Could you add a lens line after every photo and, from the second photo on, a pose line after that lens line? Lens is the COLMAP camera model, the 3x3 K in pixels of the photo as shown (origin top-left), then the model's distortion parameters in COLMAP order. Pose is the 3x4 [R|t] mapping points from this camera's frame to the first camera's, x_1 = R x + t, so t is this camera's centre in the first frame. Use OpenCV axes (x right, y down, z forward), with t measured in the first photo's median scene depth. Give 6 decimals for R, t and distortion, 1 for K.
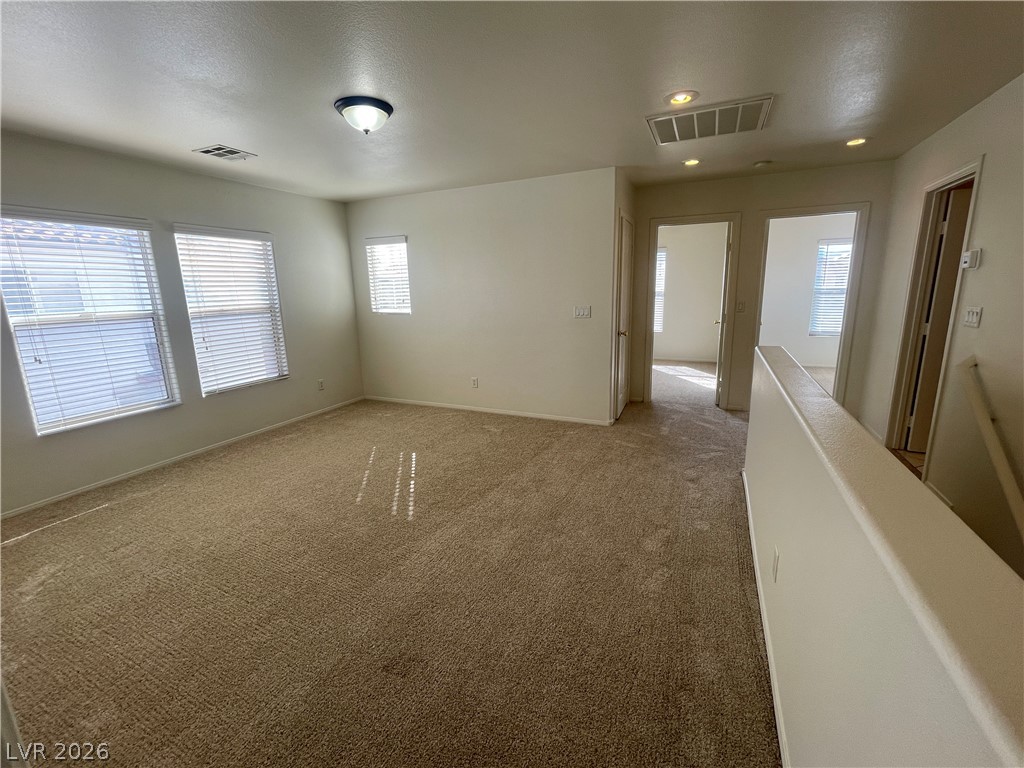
lens RADIAL K [[441.3, 0, 512.0], [0, 441.3, 384.0], [0, 0, 1]] dist [0.000370, 0.000016]
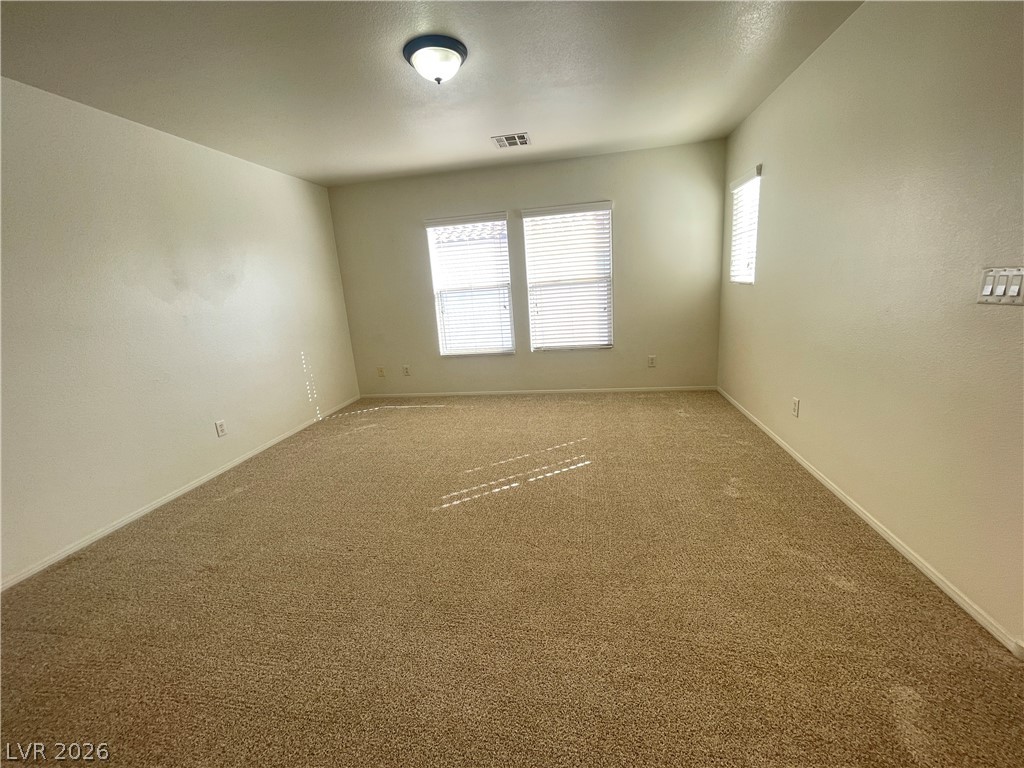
lens RADIAL K [[414.5, 0, 512.0], [0, 414.5, 384.0], [0, 0, 1]] dist [-0.000852, -0.000033]
pose [[0.251455, 0.240029, -0.937634, 0.411115], [-0.146693, 0.967021, 0.208211, -0.116593], [0.956688, 0.085189, 0.278372, 0.625544]]
